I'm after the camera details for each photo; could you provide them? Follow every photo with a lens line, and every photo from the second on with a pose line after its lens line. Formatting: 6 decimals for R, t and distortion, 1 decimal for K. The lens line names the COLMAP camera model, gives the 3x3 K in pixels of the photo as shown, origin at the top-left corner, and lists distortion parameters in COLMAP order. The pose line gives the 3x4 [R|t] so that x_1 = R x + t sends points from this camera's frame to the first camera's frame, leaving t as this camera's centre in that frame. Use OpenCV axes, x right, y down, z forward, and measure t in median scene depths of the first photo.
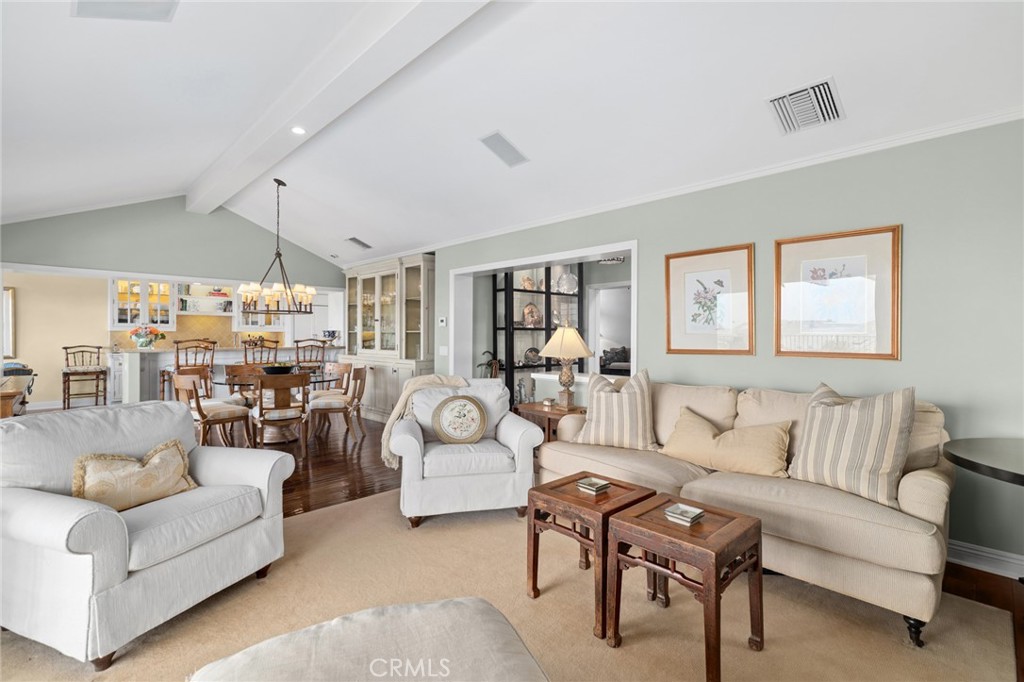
lens RADIAL K [[471.6, 0, 513.7], [0, 471.6, 336.8], [0, 0, 1]] dist [-0.000337, -0.000246]
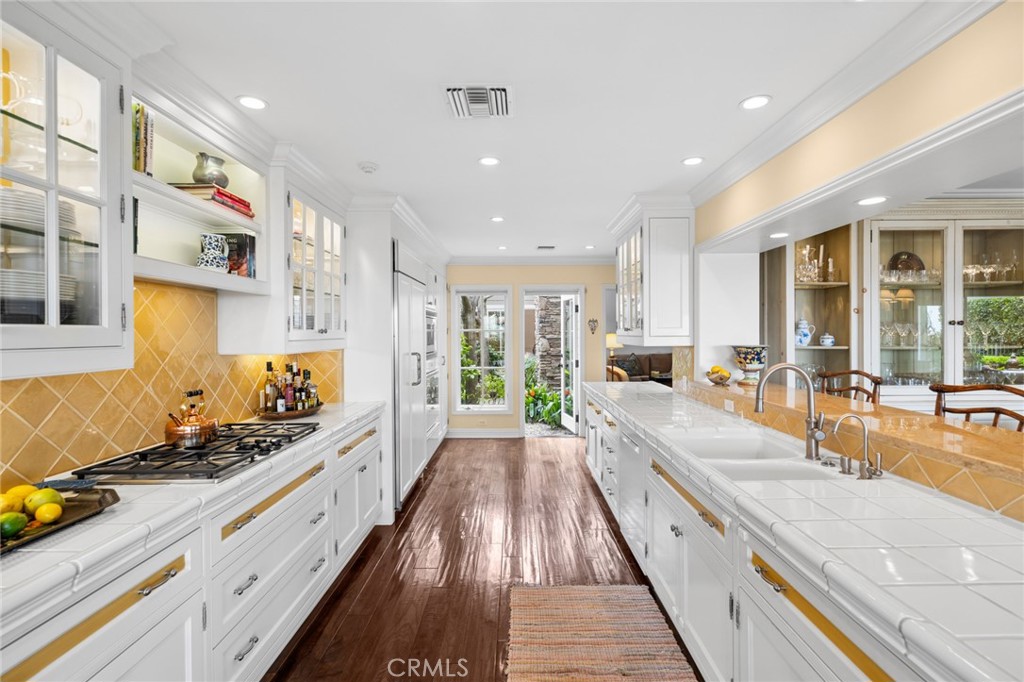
lens RADIAL K [[471.6, 0, 513.7], [0, 471.6, 336.8], [0, 0, 1]] dist [-0.000337, -0.000246]
pose [[0.704315, -0.012447, 0.709779, -0.795070], [0.010112, 0.999921, 0.007501, -0.024684], [-0.709816, 0.001894, 0.704385, 0.834831]]
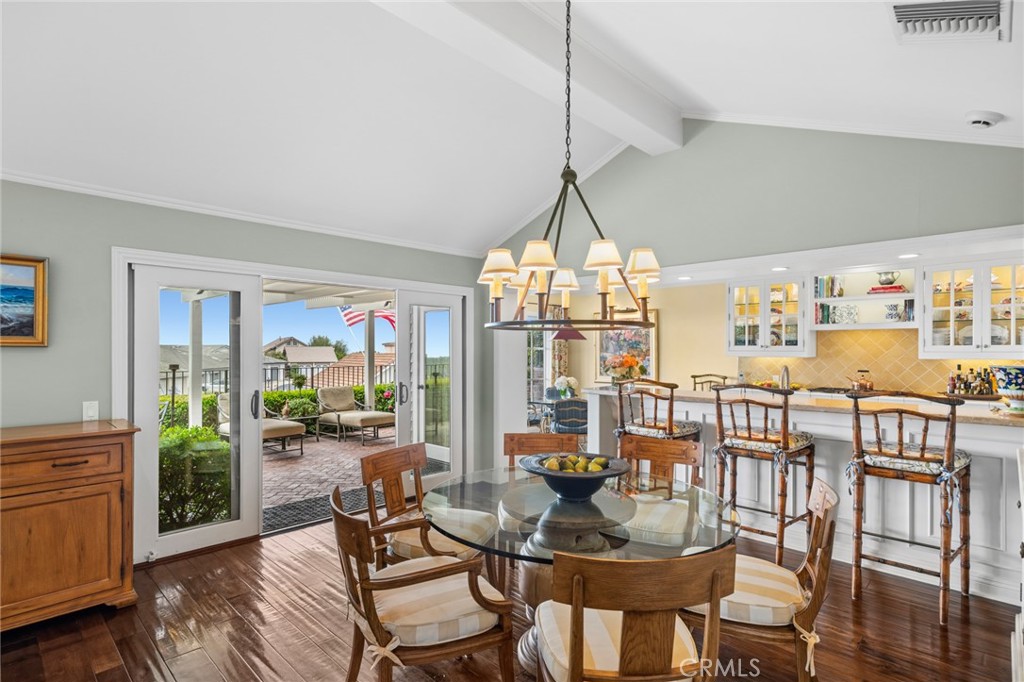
lens RADIAL K [[503.3, 0, 508.7], [0, 503.3, 348.8], [0, 0, 1]] dist [0.003554, 0.000723]
pose [[0.015674, -0.001759, -0.999876, -0.060159], [-0.004505, 0.999988, -0.001830, -0.021496], [0.999867, 0.004533, 0.015666, 0.637519]]
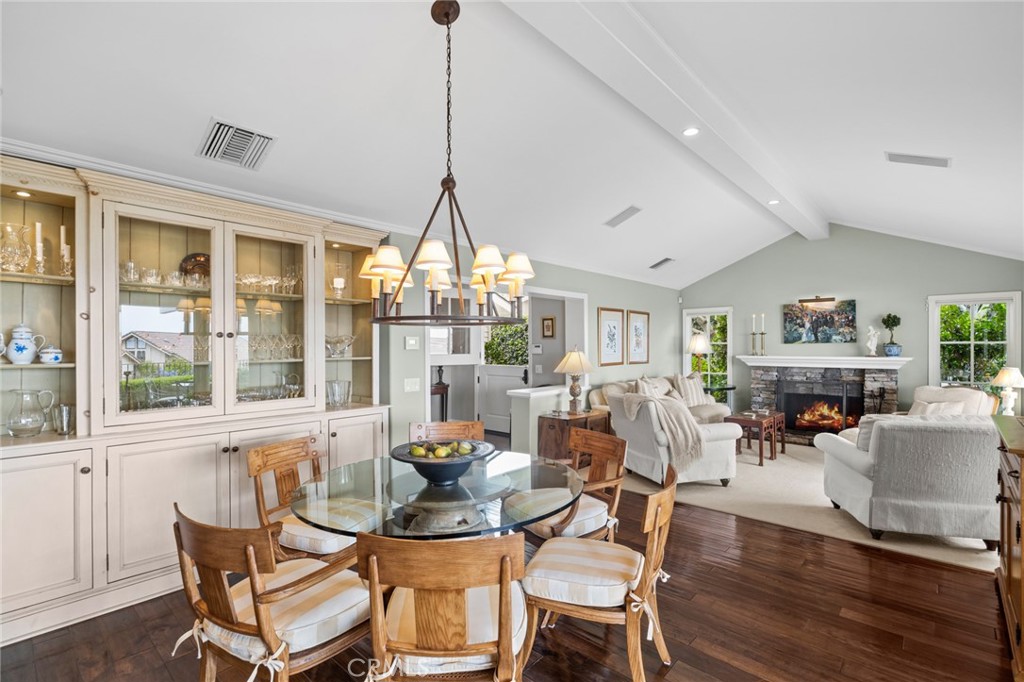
lens RADIAL K [[481.8, 0, 515.4], [0, 481.8, 347.4], [0, 0, 1]] dist [0.000467, -0.000090]
pose [[-0.070223, -0.005880, 0.997514, -0.632797], [0.006521, 0.999959, 0.006354, -0.020974], [-0.997510, 0.006951, -0.070182, 0.655358]]
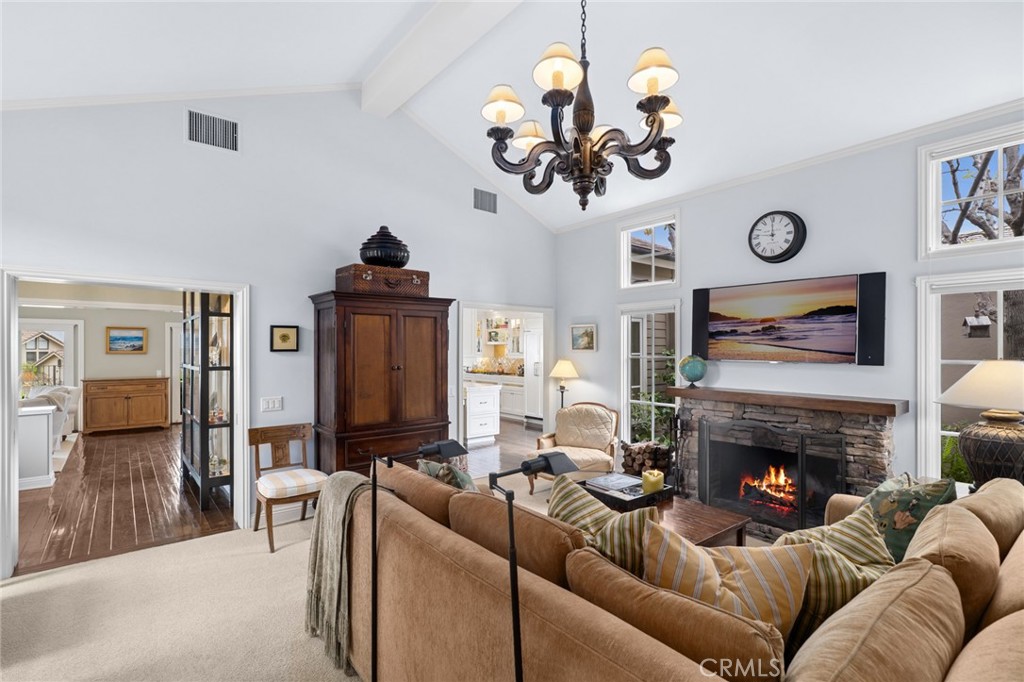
lens RADIAL K [[481.8, 0, 515.4], [0, 481.8, 347.4], [0, 0, 1]] dist [0.000467, -0.000090]
pose [[-0.088480, -0.001951, -0.996076, 0.646033], [-0.005032, 0.999986, -0.001512, -0.040563], [0.996065, 0.004878, -0.088489, 1.296515]]
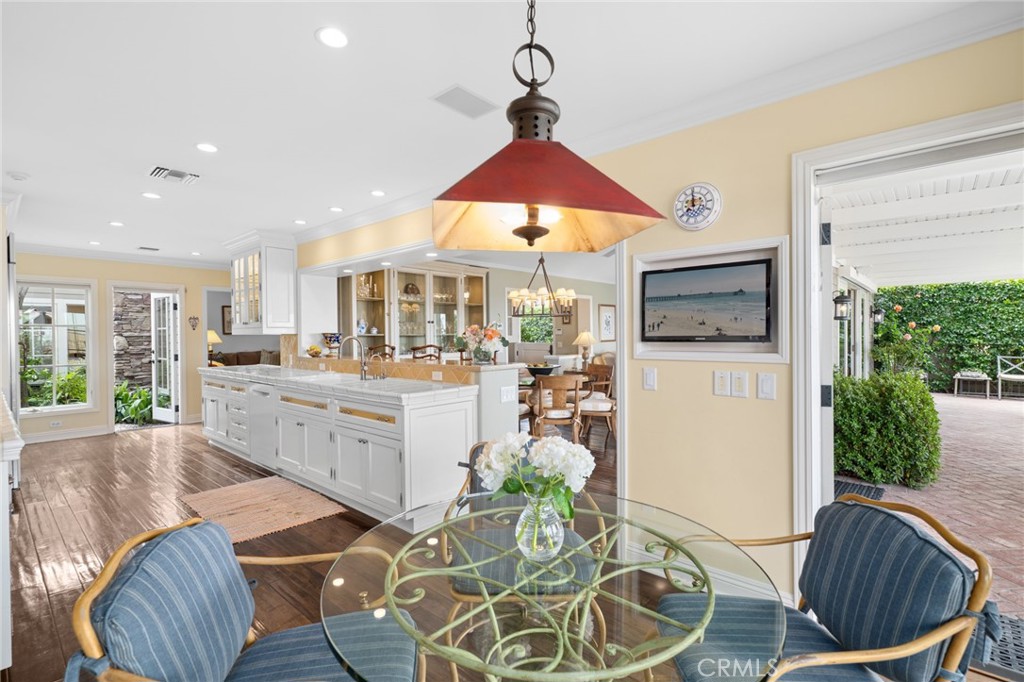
lens RADIAL K [[471.6, 0, 513.7], [0, 471.6, 336.8], [0, 0, 1]] dist [-0.000337, -0.000246]
pose [[-0.067609, -0.006242, 0.997692, -1.048152], [0.013018, 0.999890, 0.007137, -0.008613], [-0.997627, 0.013470, -0.067520, 0.765131]]
